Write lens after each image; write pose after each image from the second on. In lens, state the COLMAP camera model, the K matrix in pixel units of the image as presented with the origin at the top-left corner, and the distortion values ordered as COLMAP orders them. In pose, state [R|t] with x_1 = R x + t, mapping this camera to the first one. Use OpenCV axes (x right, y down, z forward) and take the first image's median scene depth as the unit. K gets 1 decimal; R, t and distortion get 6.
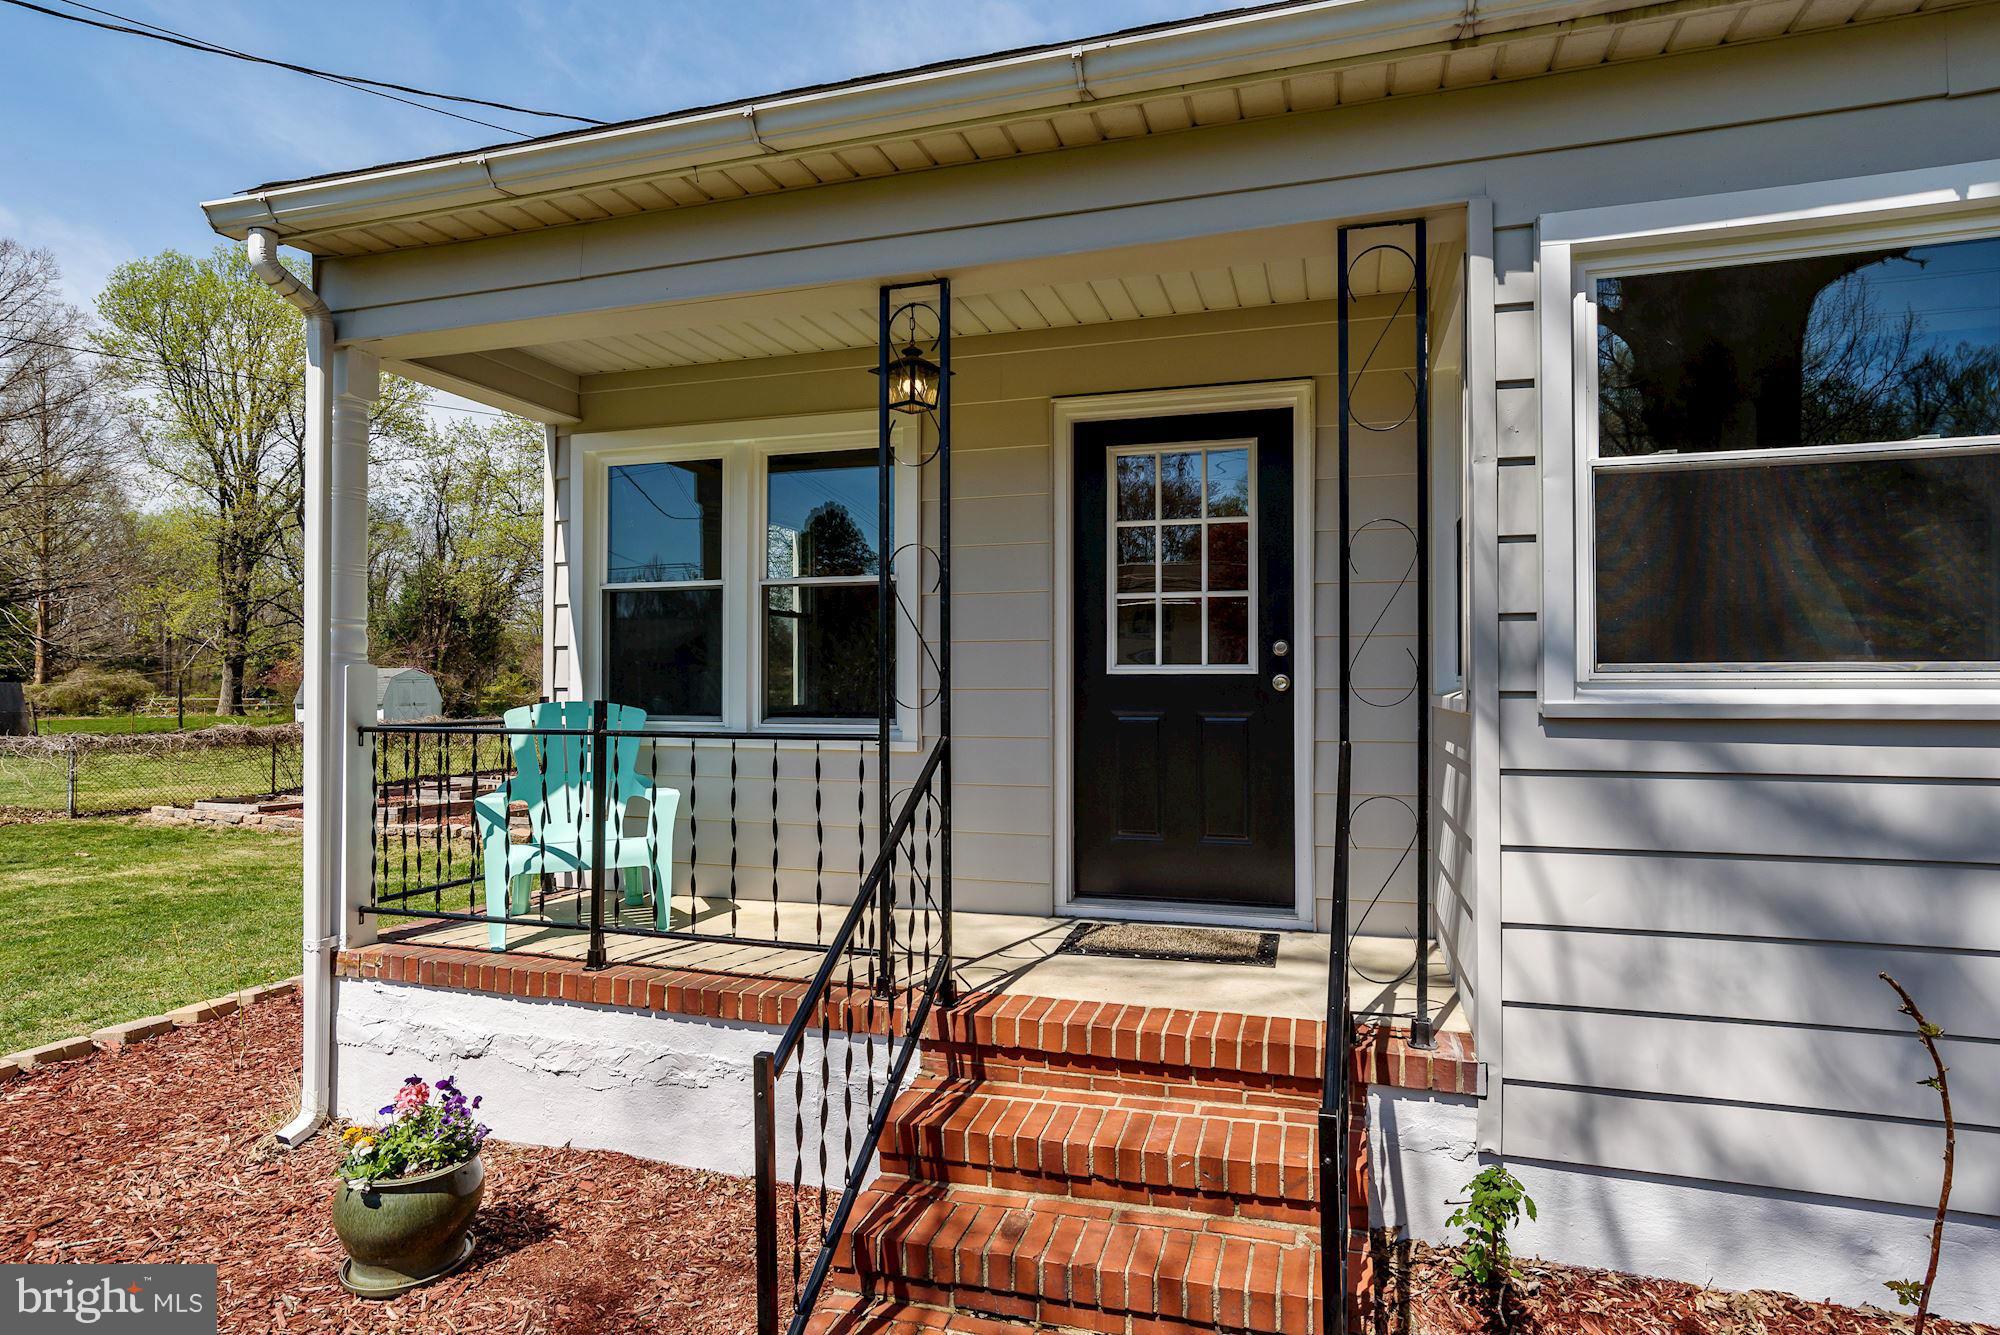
lens RADIAL K [[1023.4, 0, 1000.0], [0, 1023.4, 667.5], [0, 0, 1]] dist [0.000074, 0.001177]
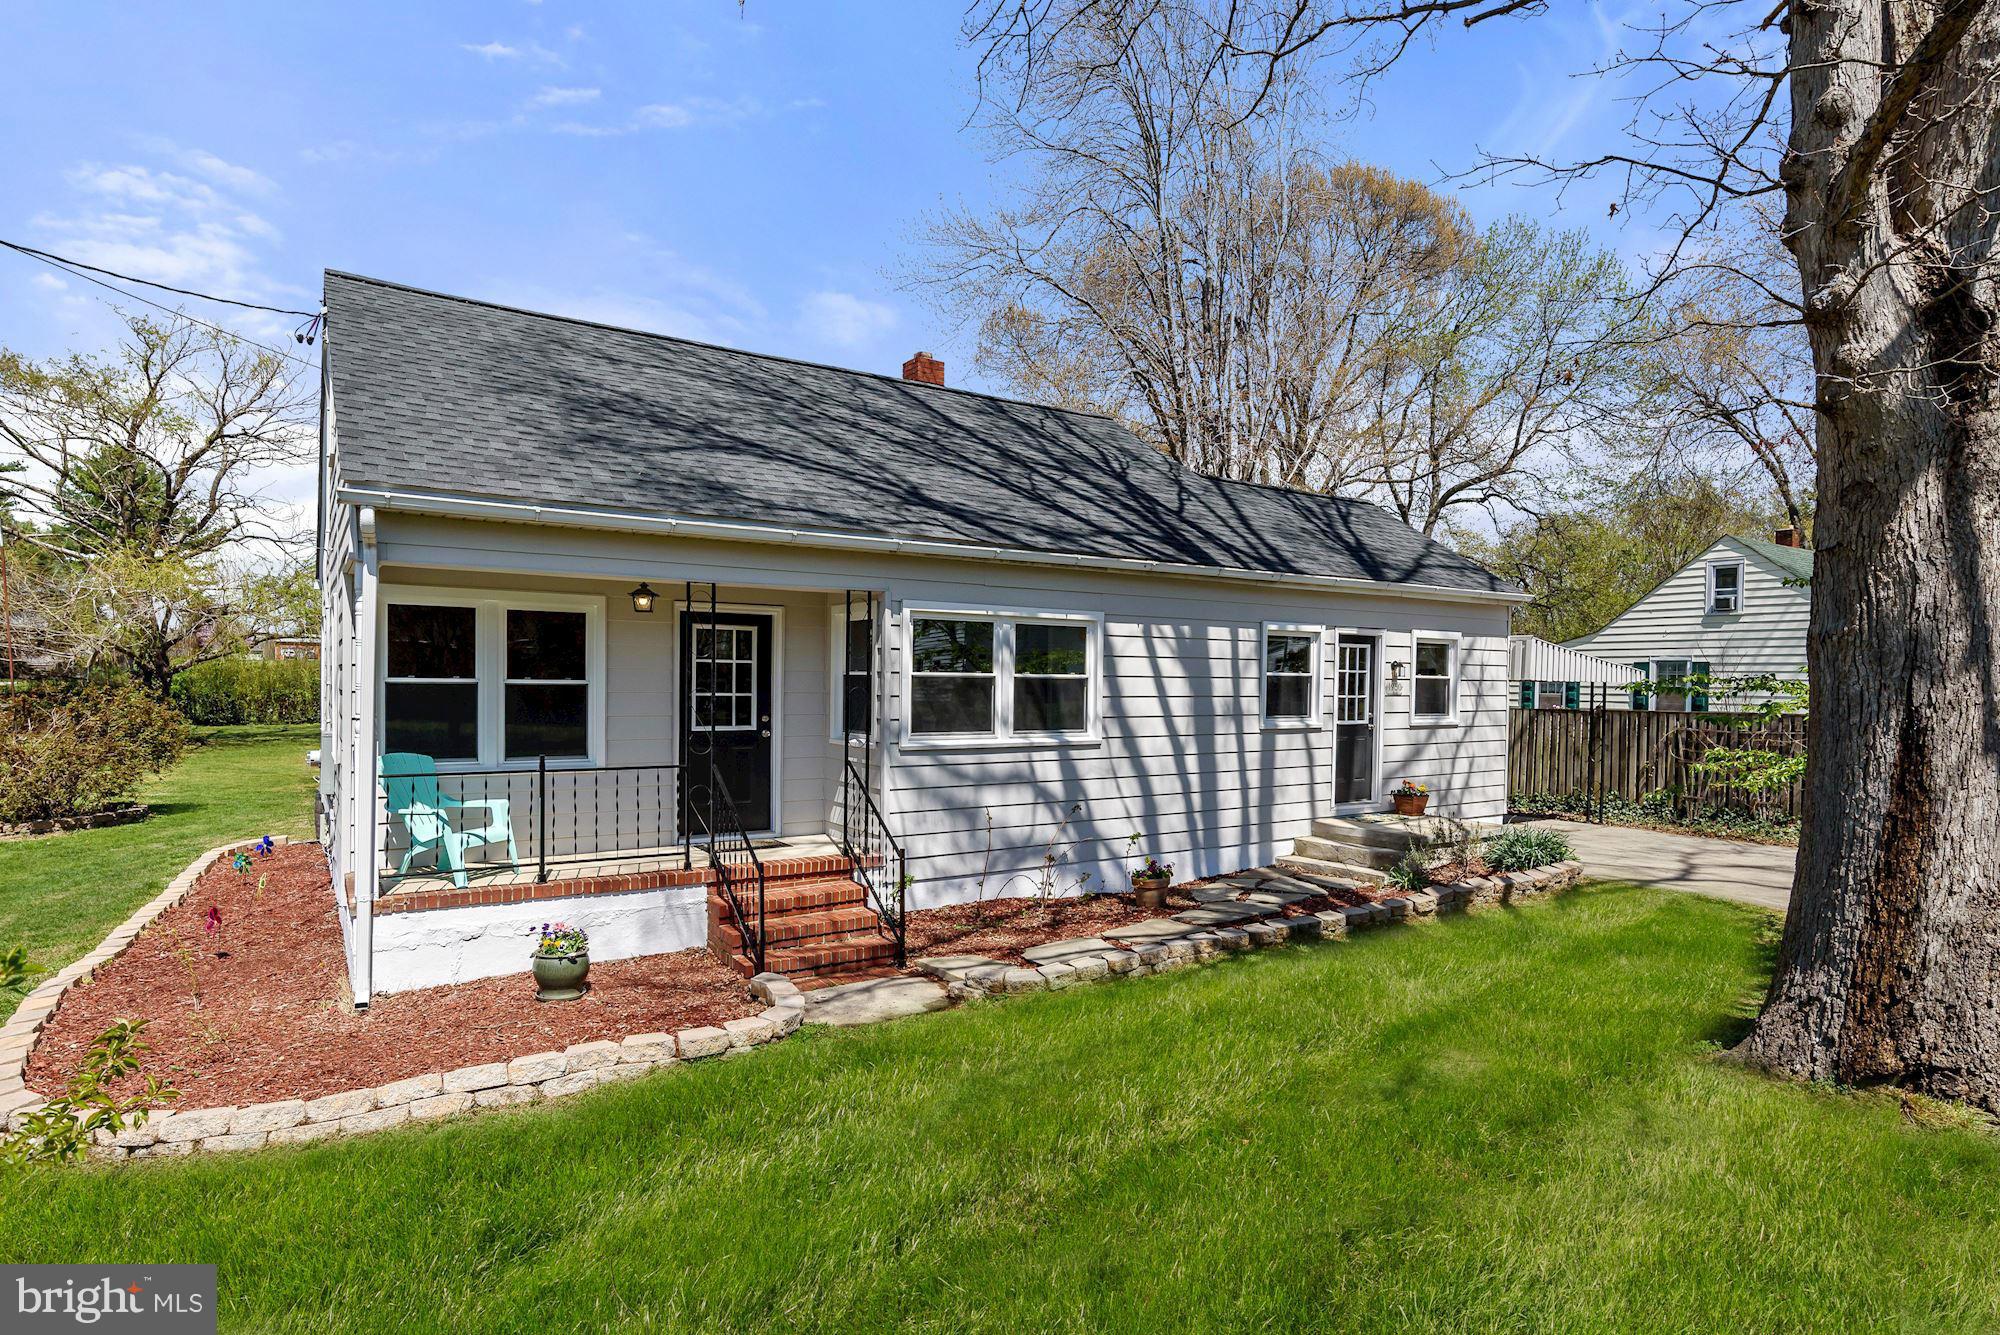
lens RADIAL K [[1023.4, 0, 1000.0], [0, 1023.4, 667.5], [0, 0, 1]] dist [0.000074, 0.001177]
pose [[0.624839, 0.022764, 0.780422, -1.844018], [-0.024965, 0.999646, -0.009171, -0.194502], [-0.780355, -0.013753, 0.625186, -1.315398]]
